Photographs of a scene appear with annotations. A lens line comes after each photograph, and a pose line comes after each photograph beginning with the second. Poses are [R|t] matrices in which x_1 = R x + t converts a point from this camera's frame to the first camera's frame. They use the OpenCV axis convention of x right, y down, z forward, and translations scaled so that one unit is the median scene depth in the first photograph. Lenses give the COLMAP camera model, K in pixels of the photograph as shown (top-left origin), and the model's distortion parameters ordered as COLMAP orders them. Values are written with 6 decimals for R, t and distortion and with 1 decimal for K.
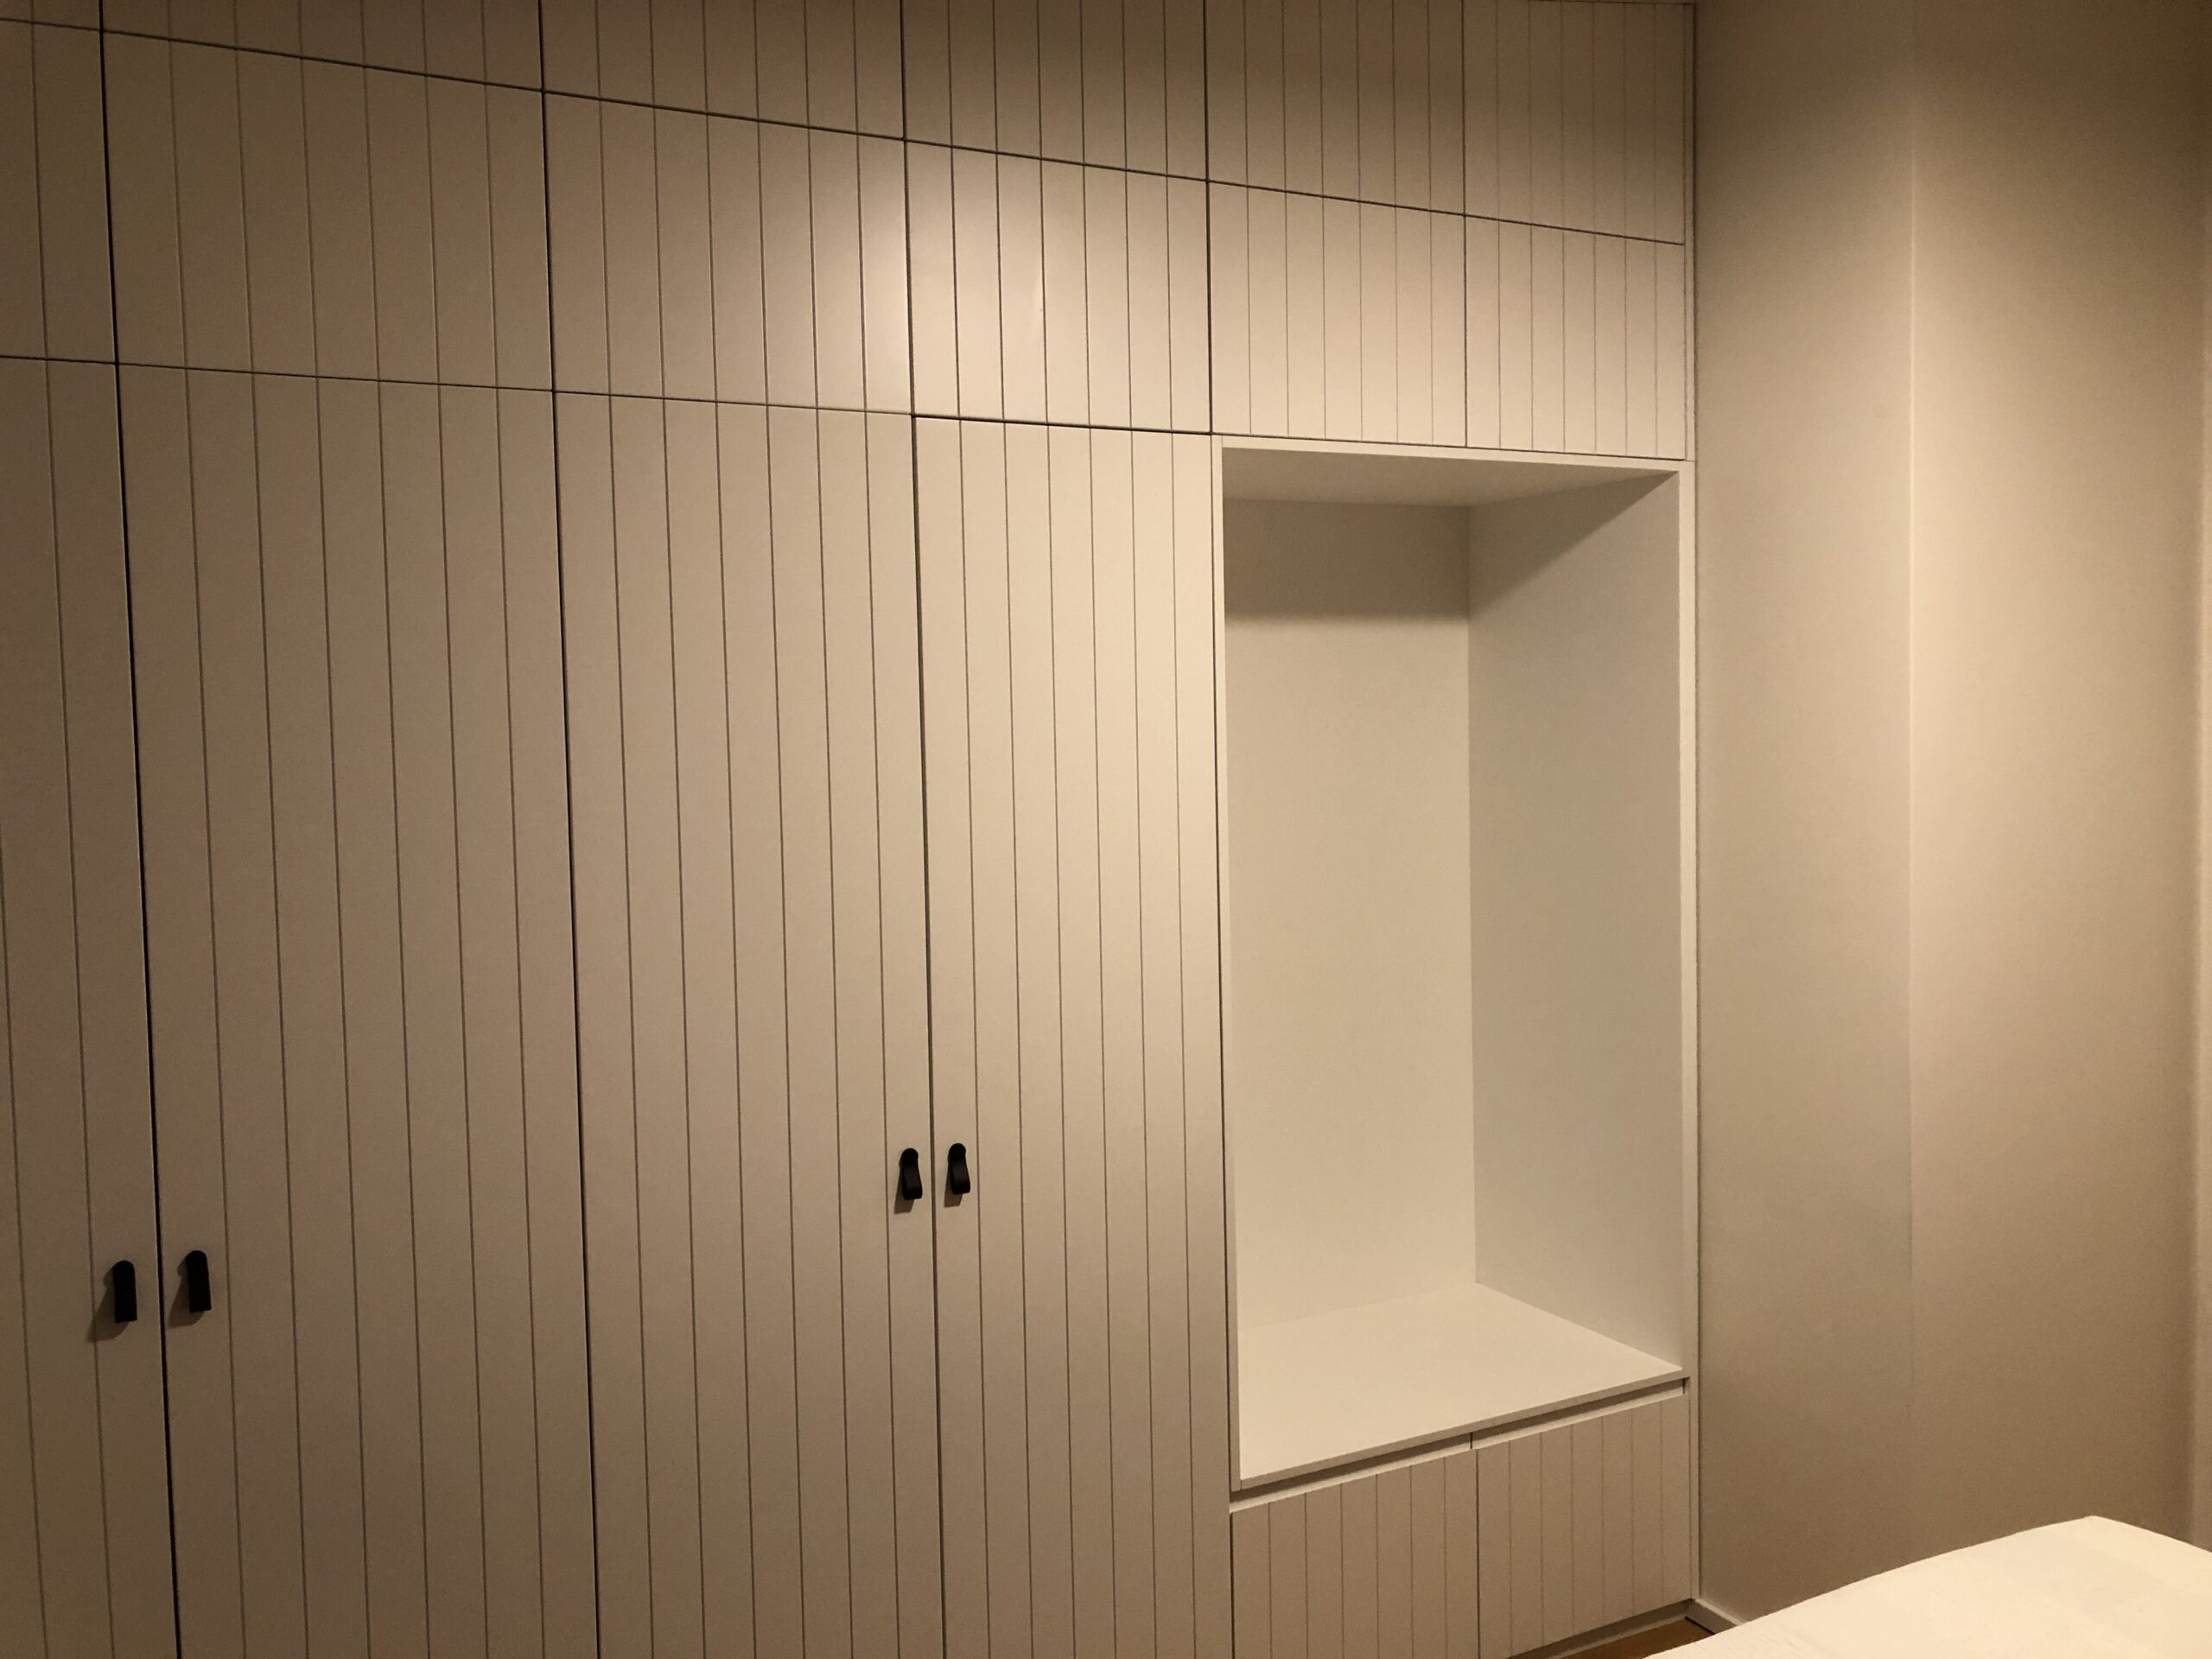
lens RADIAL K [[1813.1, 0, 1106.0], [0, 1813.1, 829.5], [0, 0, 1]] dist [0.009118, 0.007088]
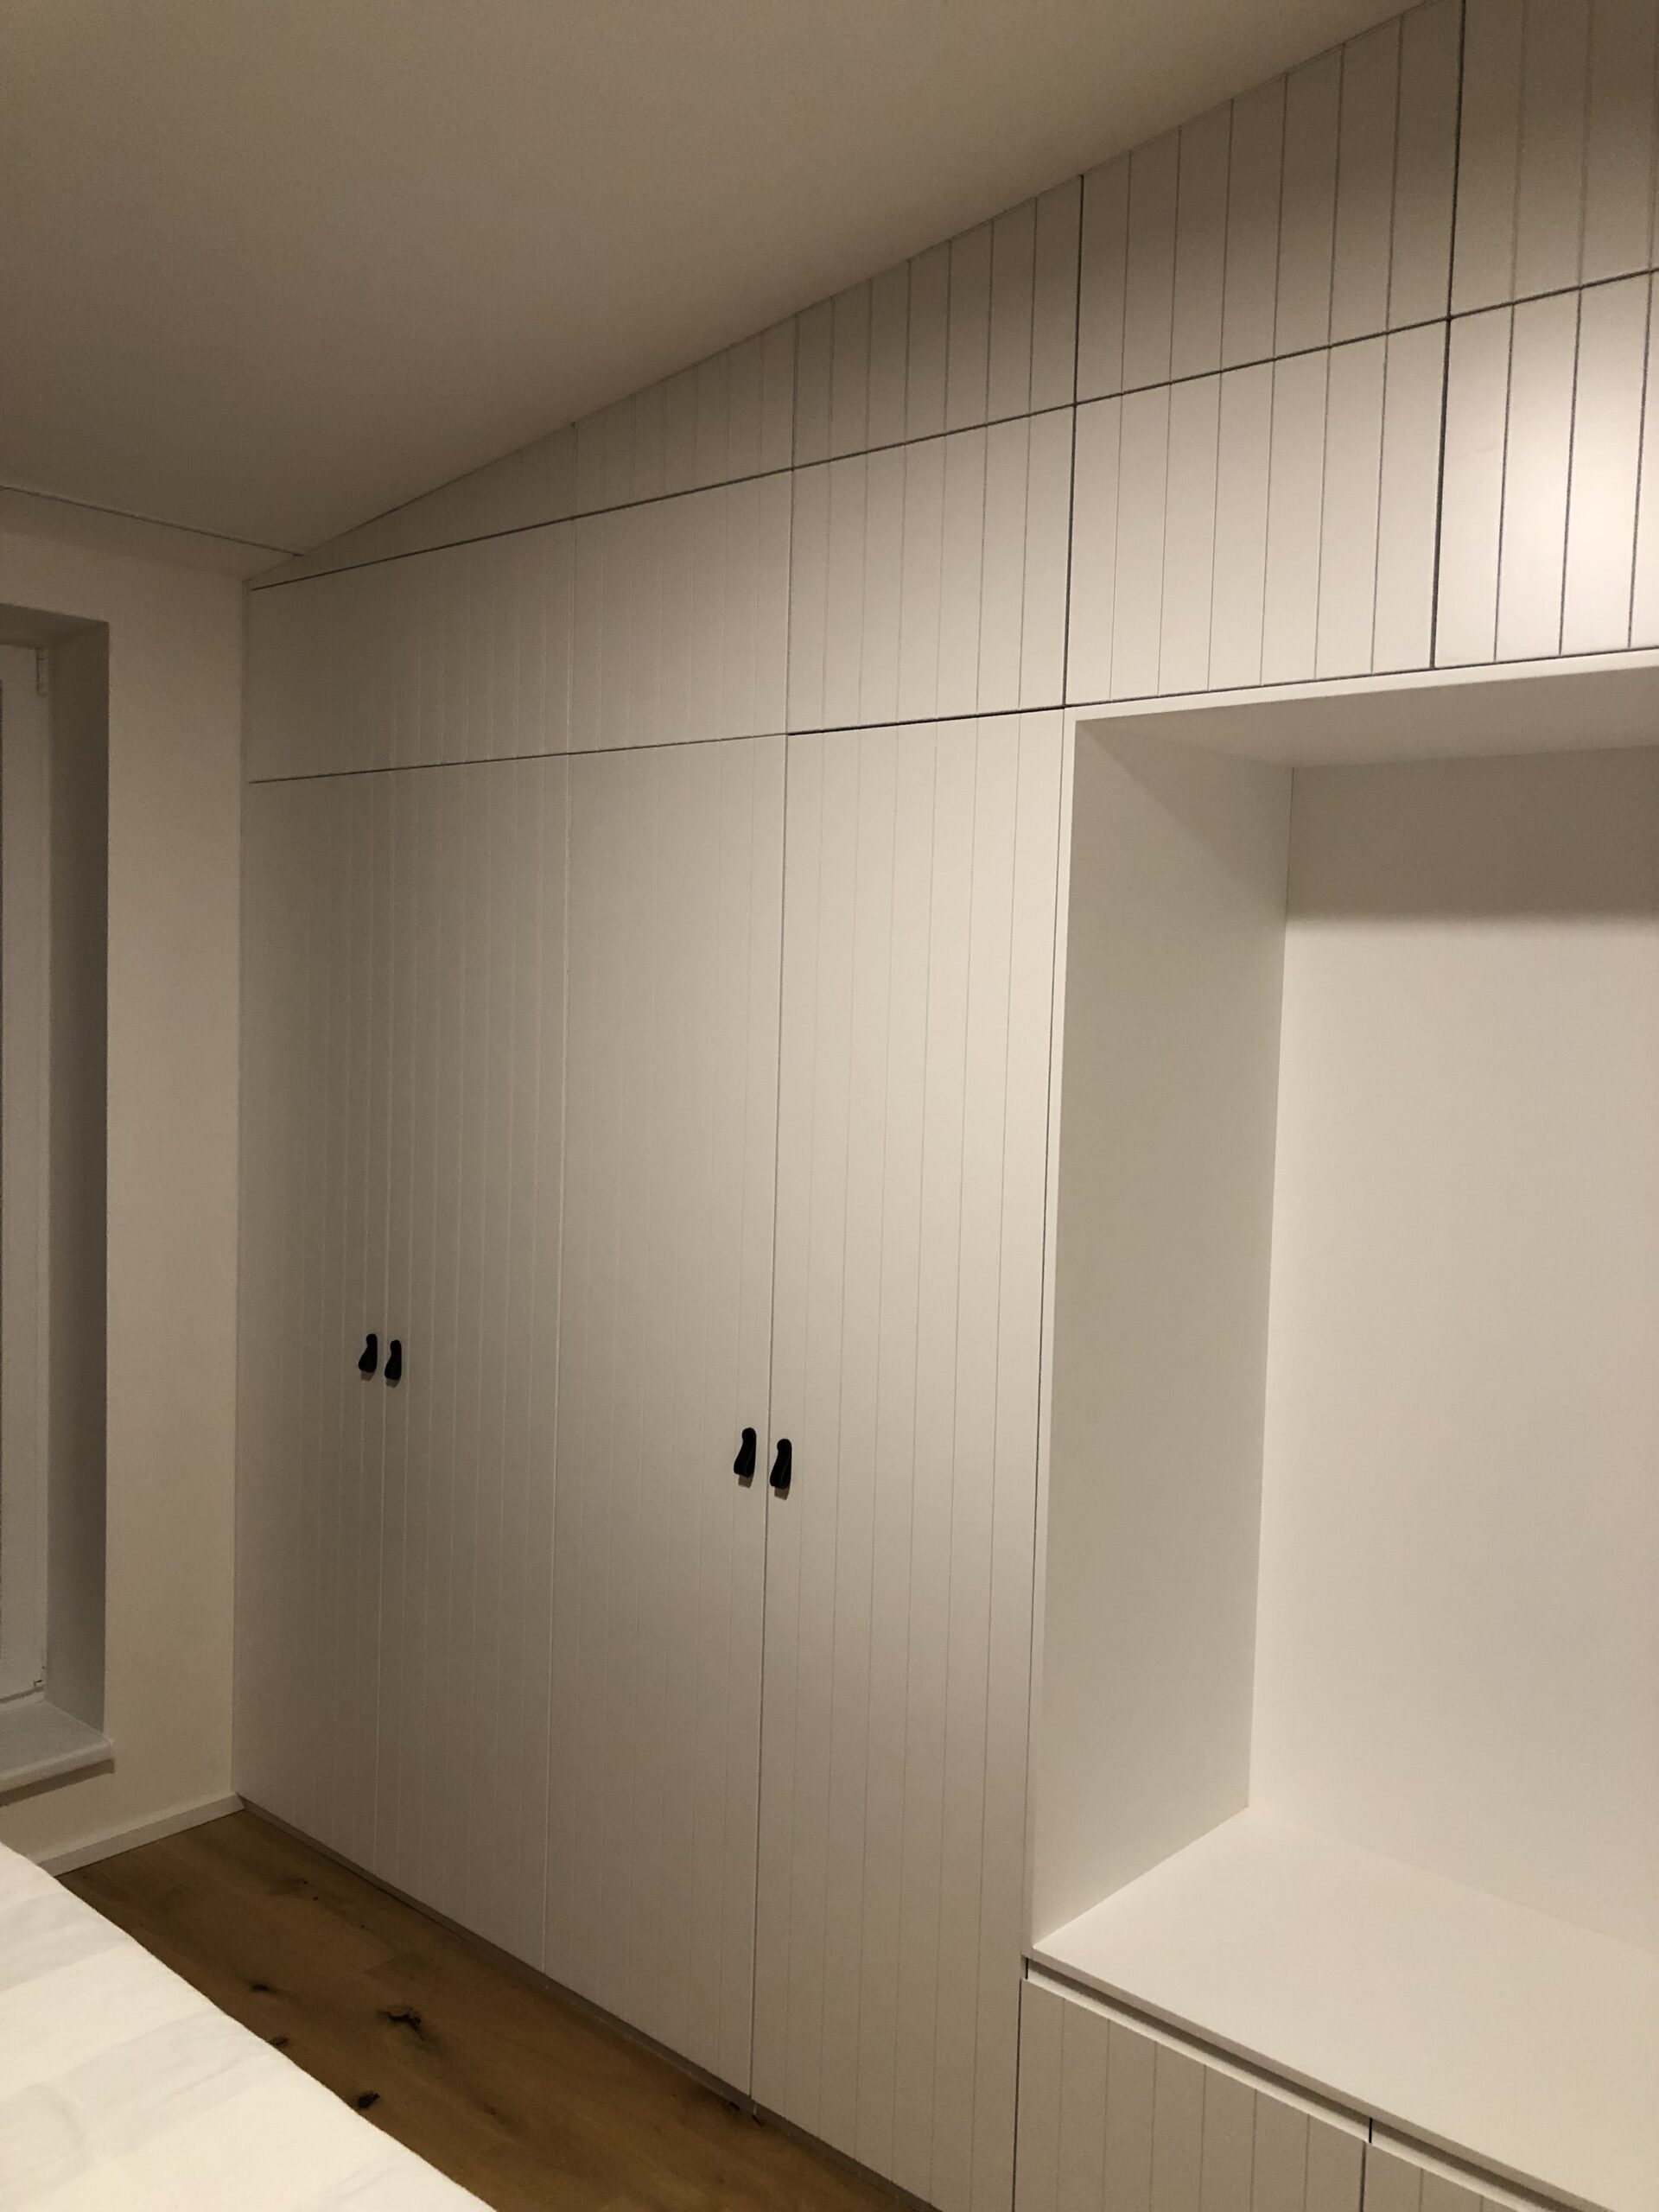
lens RADIAL K [[1813.1, 0, 829.5], [0, 1813.1, 1106.0], [0, 0, 1]] dist [0.009118, 0.007088]
pose [[0.352900, 0.097592, -0.930558, 0.811894], [-0.091765, 0.993361, 0.069378, -0.082242], [0.931150, 0.060909, 0.359513, 0.603354]]
